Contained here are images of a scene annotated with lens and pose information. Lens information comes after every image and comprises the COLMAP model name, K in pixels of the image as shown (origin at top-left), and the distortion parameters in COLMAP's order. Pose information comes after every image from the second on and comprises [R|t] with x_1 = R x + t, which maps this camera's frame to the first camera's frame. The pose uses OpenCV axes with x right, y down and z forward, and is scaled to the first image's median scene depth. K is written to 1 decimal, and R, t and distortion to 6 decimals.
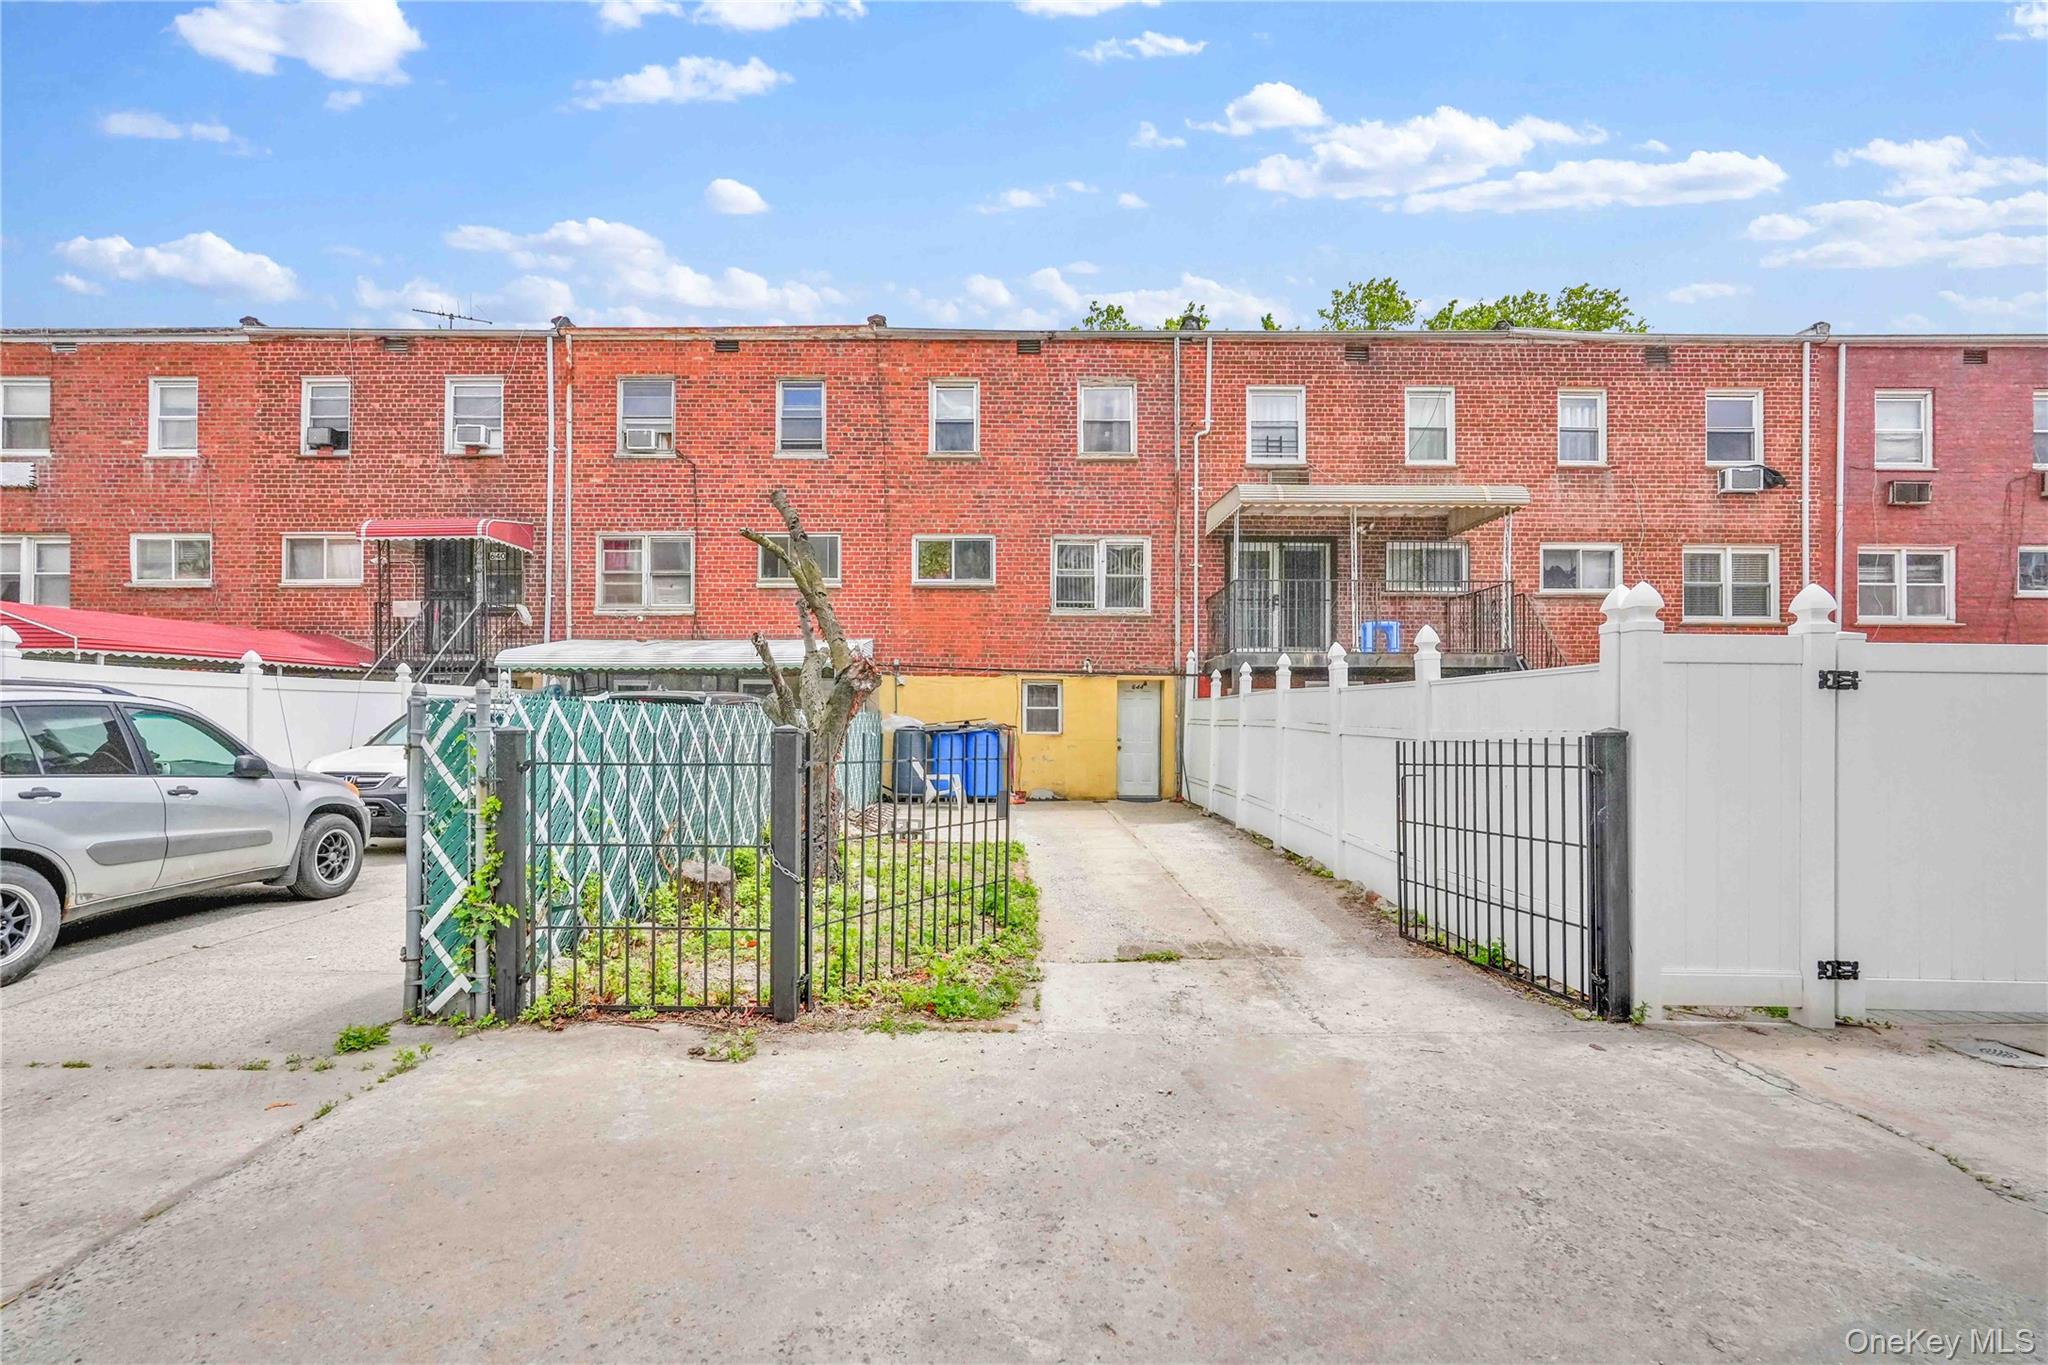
lens RADIAL K [[930.3, 0, 1024.0], [0, 930.3, 682.5], [0, 0, 1]] dist [-0.018201, 0.010845]
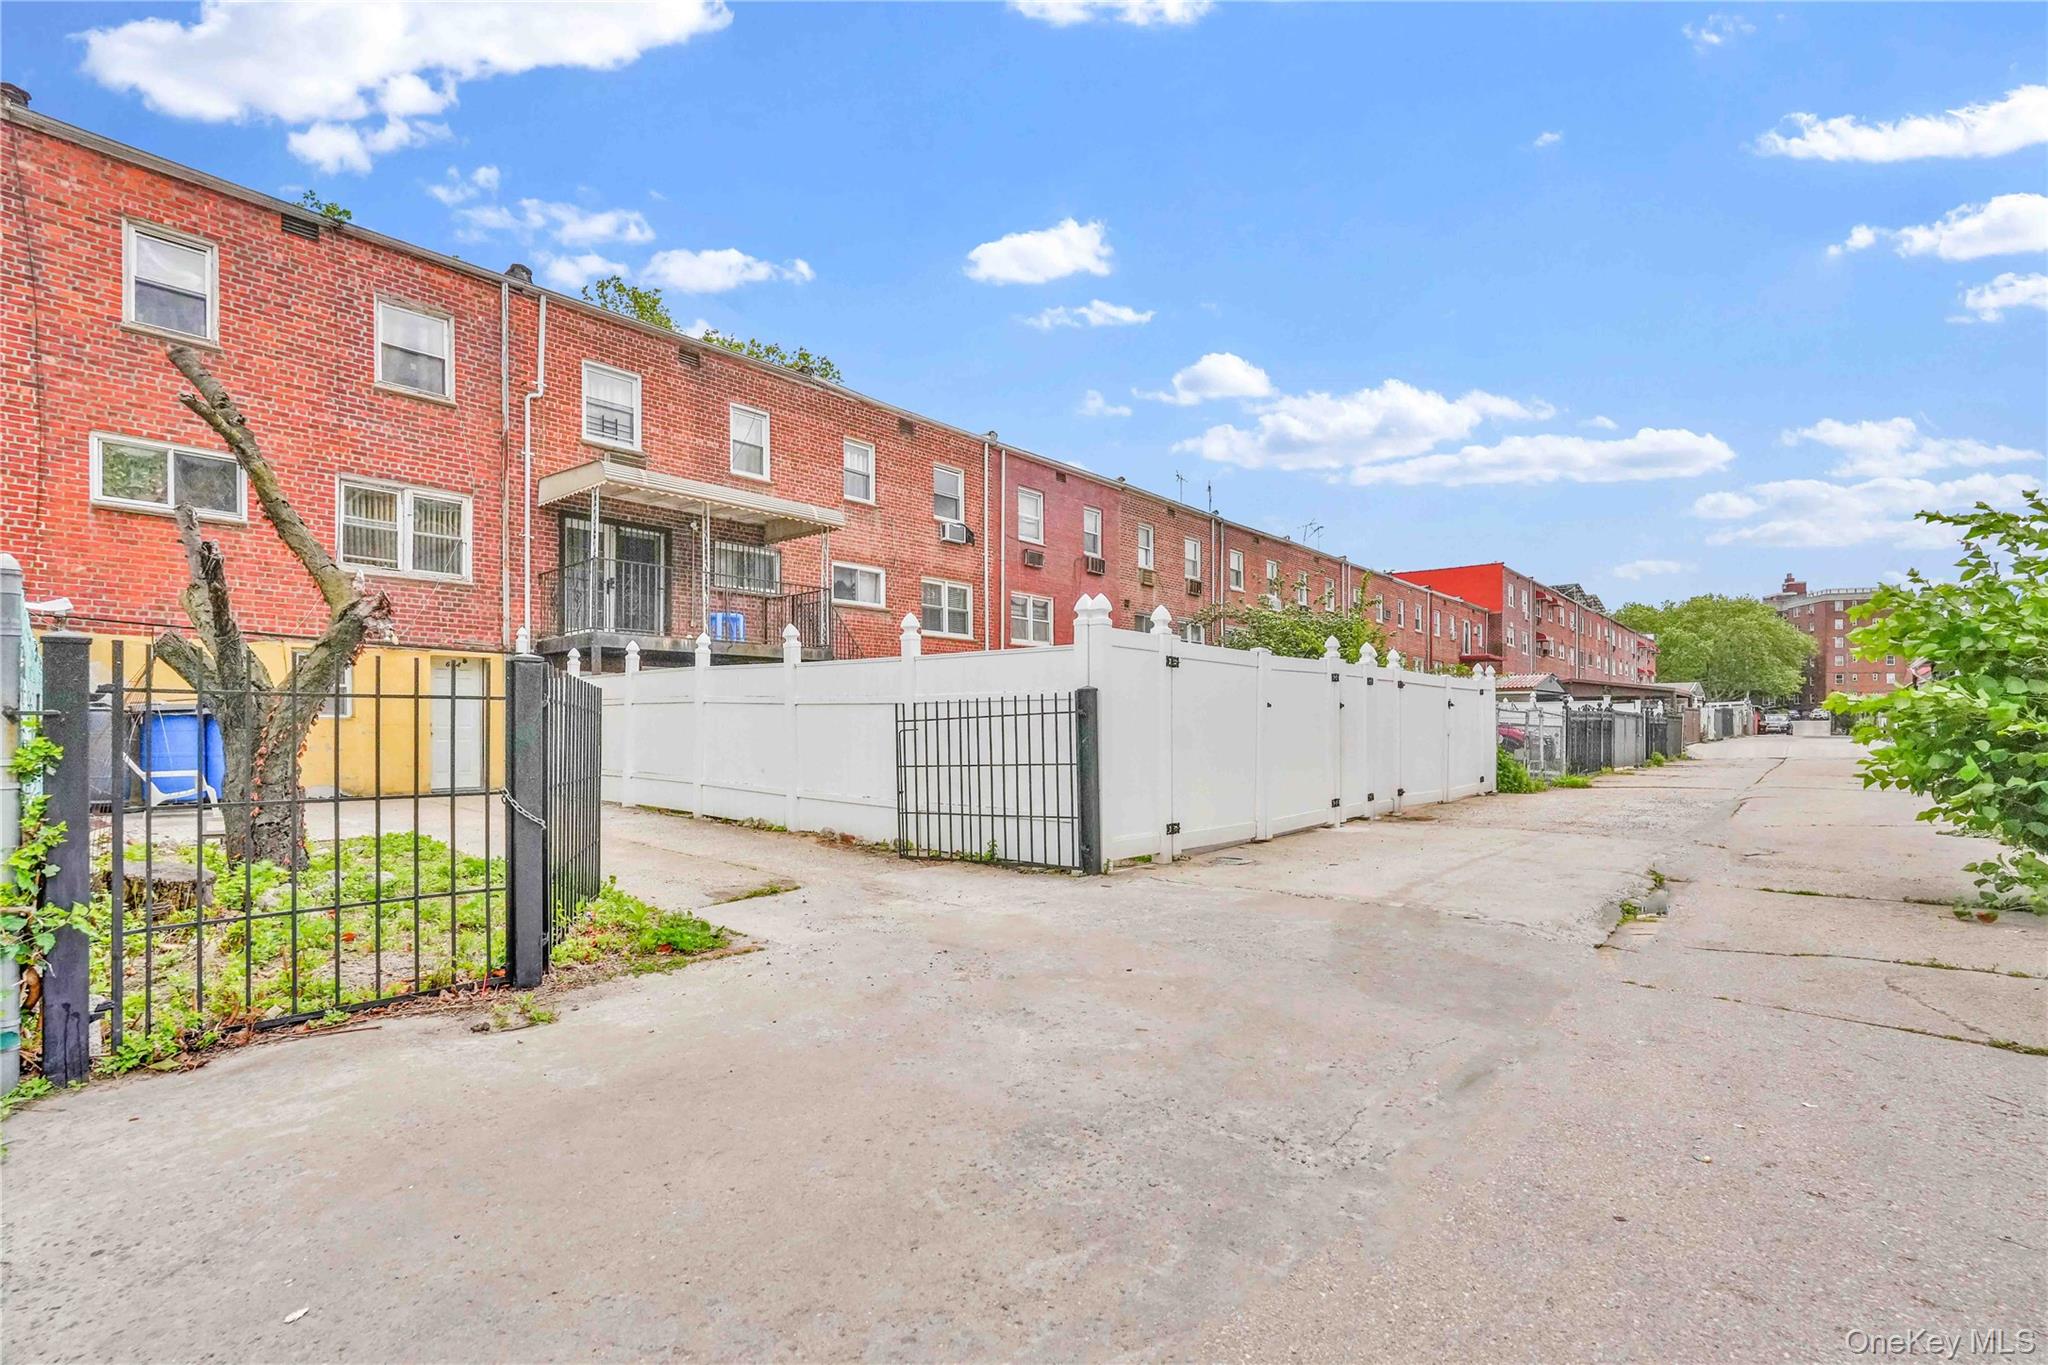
lens RADIAL K [[930.3, 0, 1024.0], [0, 930.3, 682.5], [0, 0, 1]] dist [-0.018201, 0.010845]
pose [[0.657891, 0.032256, 0.752422, -0.178779], [-0.028524, 0.999433, -0.017904, 0.022114], [-0.752573, -0.009683, 0.658438, 0.018968]]
